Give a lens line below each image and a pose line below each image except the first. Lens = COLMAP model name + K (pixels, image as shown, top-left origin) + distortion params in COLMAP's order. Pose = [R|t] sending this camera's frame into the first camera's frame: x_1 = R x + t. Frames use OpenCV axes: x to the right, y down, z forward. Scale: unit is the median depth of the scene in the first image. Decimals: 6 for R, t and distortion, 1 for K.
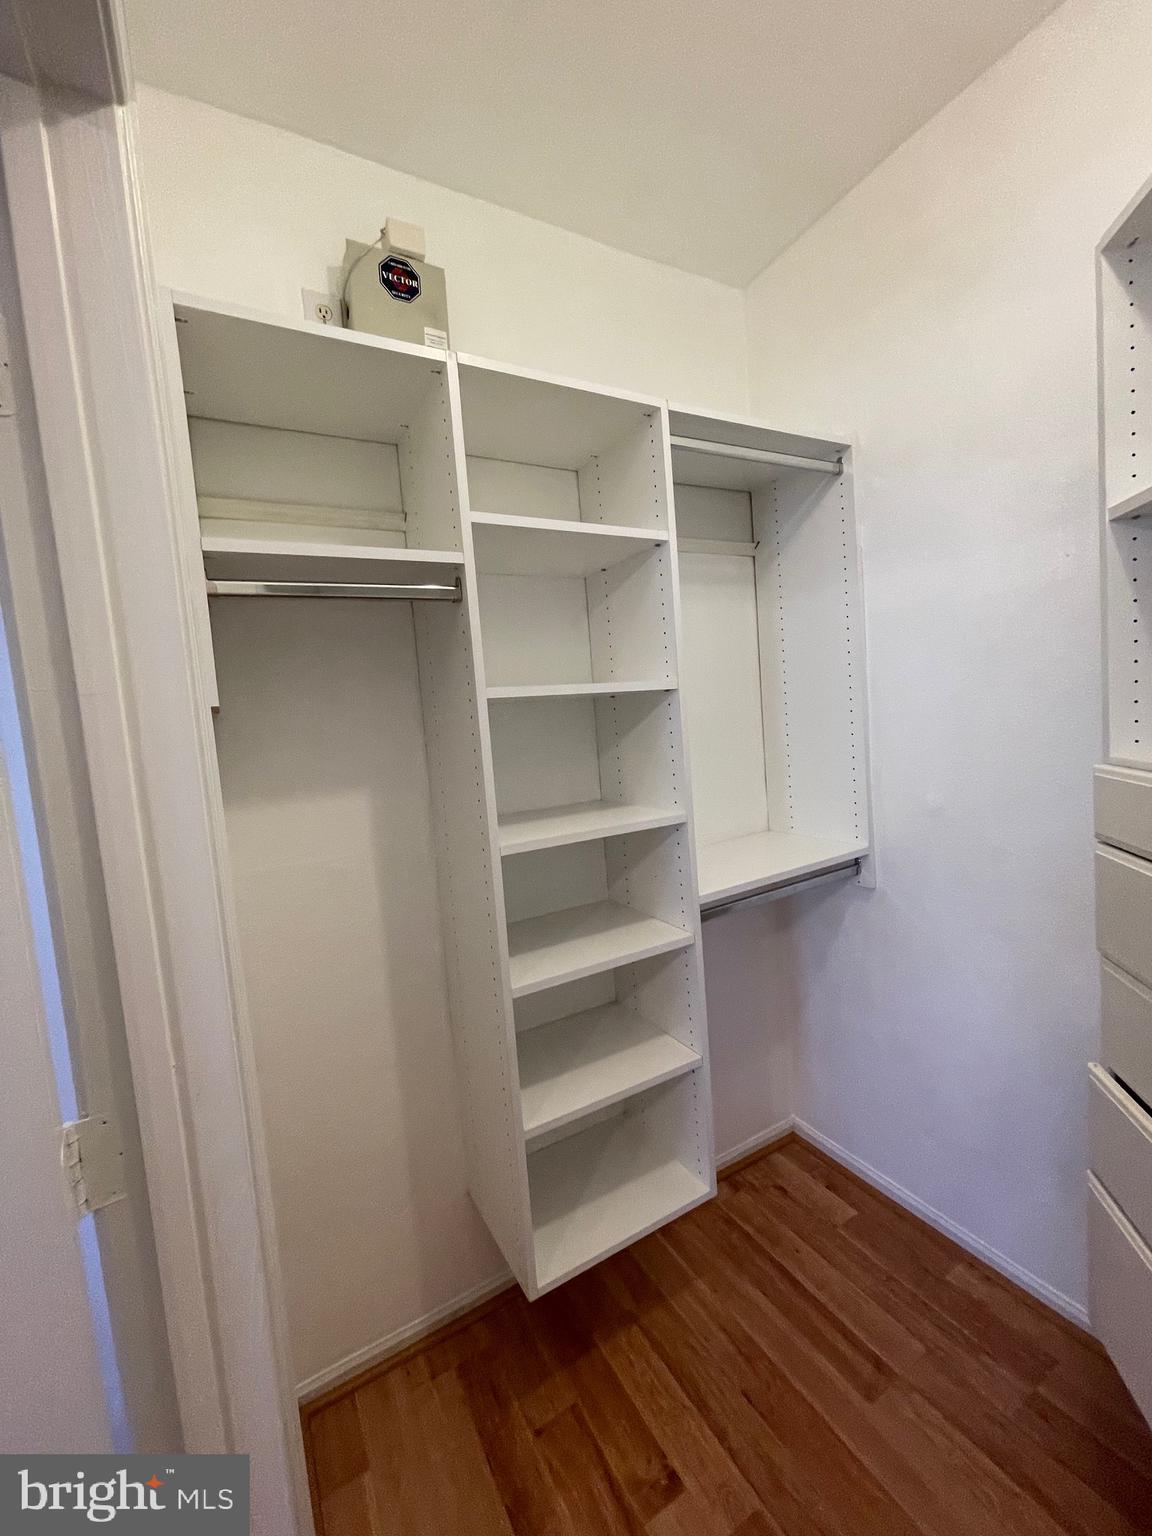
lens RADIAL K [[621.1, 0, 567.4], [0, 621.1, 761.1], [0, 0, 1]] dist [-0.008443, 0.004421]
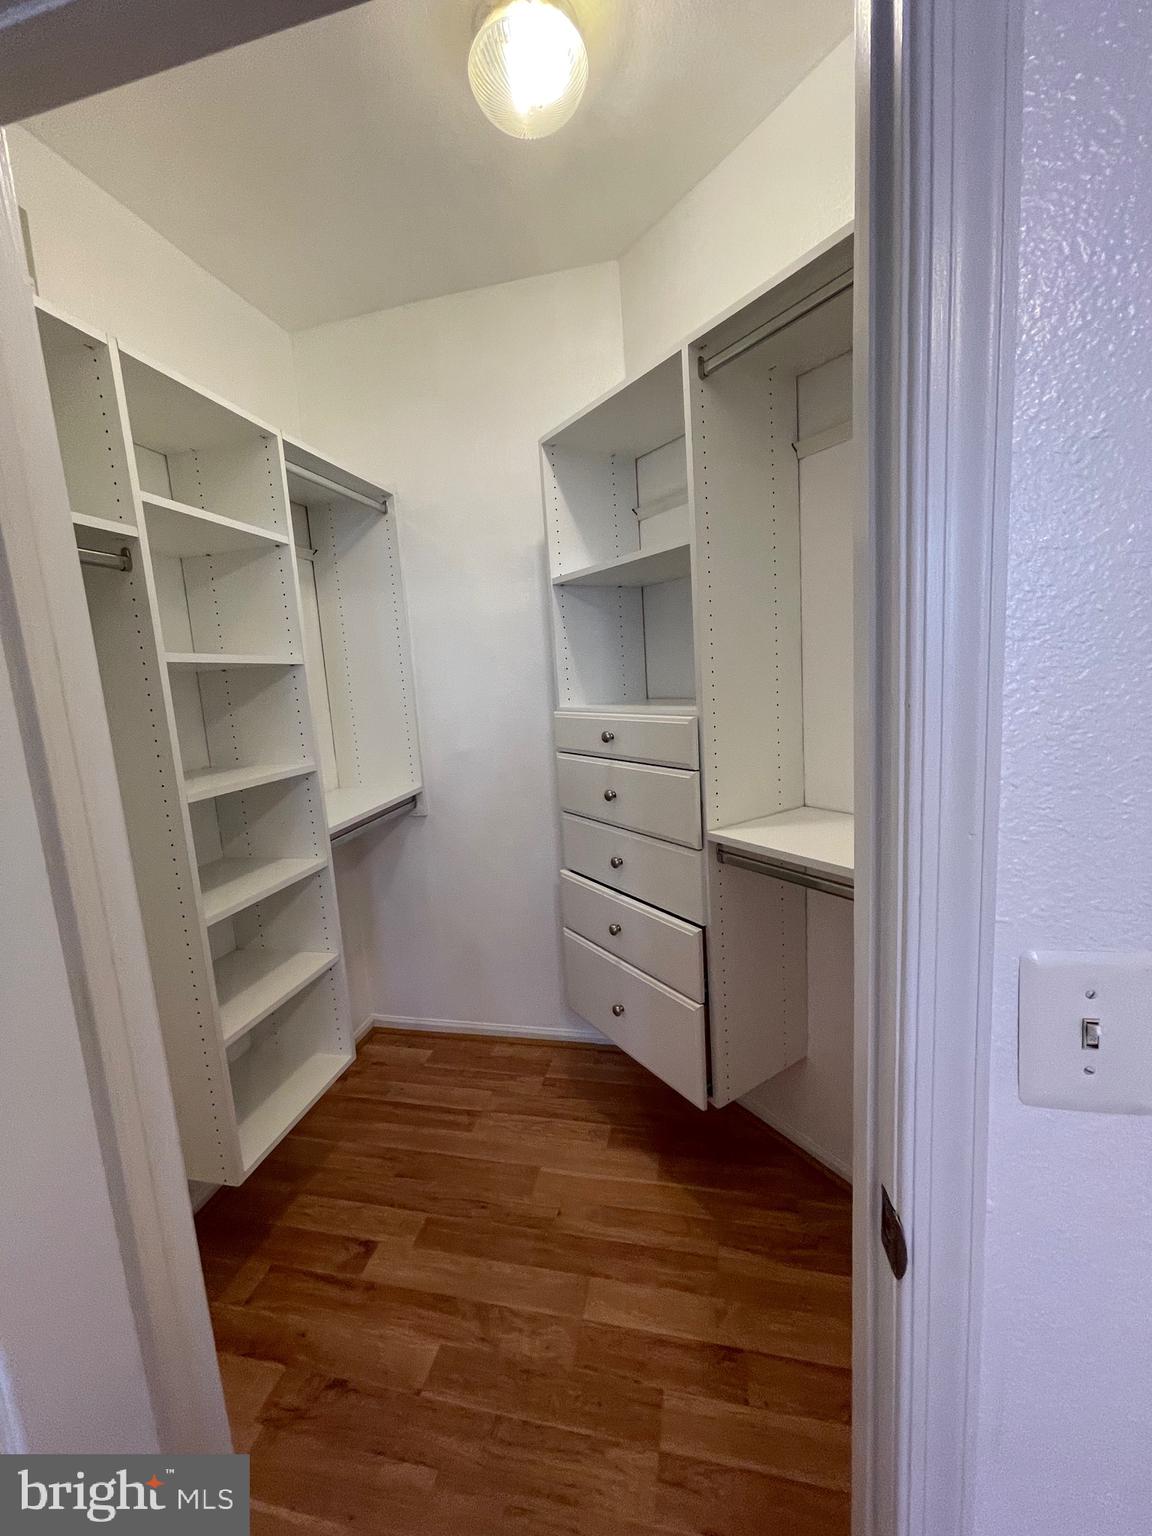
lens RADIAL K [[621.1, 0, 567.4], [0, 621.1, 761.1], [0, 0, 1]] dist [-0.008443, 0.004421]
pose [[0.670095, -0.068121, 0.739143, -0.392631], [0.067313, 0.997254, 0.030885, 0.073834], [-0.739217, 0.029058, 0.672840, -0.226167]]
